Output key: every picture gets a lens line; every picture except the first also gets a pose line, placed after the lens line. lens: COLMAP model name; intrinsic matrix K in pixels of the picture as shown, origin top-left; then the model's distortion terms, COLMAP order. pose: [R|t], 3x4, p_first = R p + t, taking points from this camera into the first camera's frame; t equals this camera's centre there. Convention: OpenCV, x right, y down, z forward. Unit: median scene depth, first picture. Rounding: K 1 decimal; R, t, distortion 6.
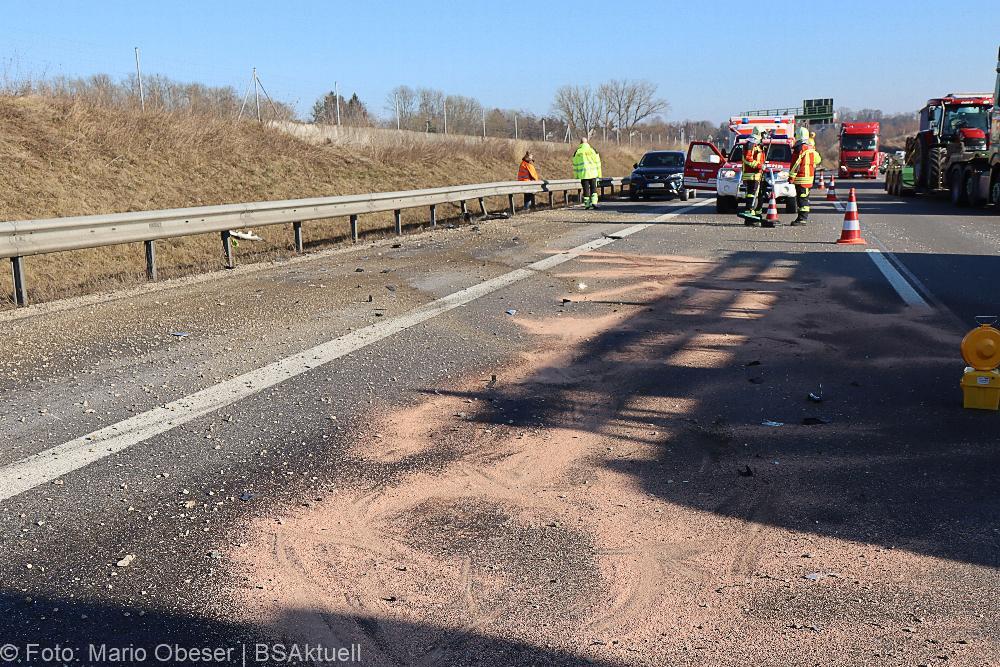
lens RADIAL K [[1057.9, 0, 500.0], [0, 1057.9, 333.5], [0, 0, 1]] dist [0.010993, 0.002647]
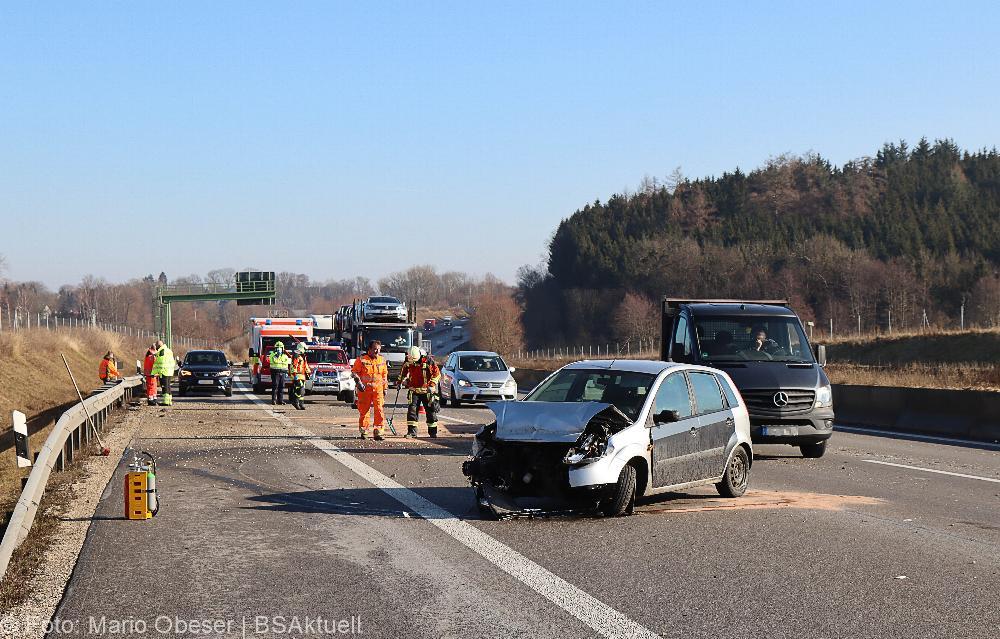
lens RADIAL K [[1936.0, 0, 500.0], [0, 1936.0, 319.5], [0, 0, 1]] dist [-0.003768, -0.030624]
pose [[0.900301, 0.019817, 0.434817, -0.397970], [0.056108, 0.985345, -0.161082, 0.119347], [-0.431637, 0.169419, 0.885995, -0.804376]]
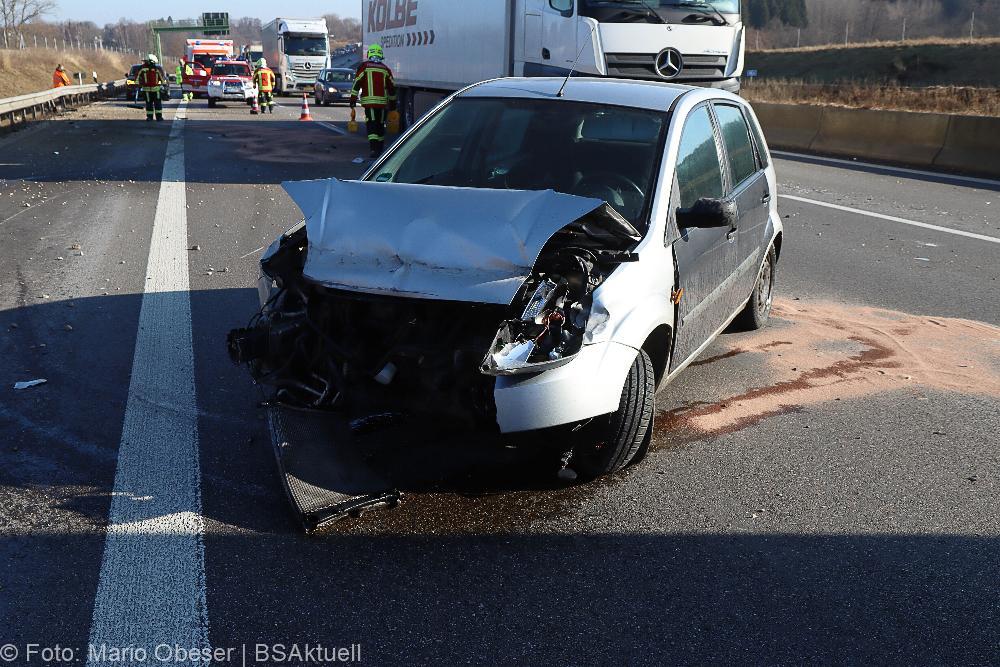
lens RADIAL K [[1057.9, 0, 500.0], [0, 1057.9, 333.5], [0, 0, 1]] dist [0.010993, 0.002647]
pose [[0.847666, -0.111319, 0.518720, -0.198398], [0.065510, 0.992219, 0.105880, 0.057214], [-0.526471, -0.055770, 0.848362, -0.415382]]
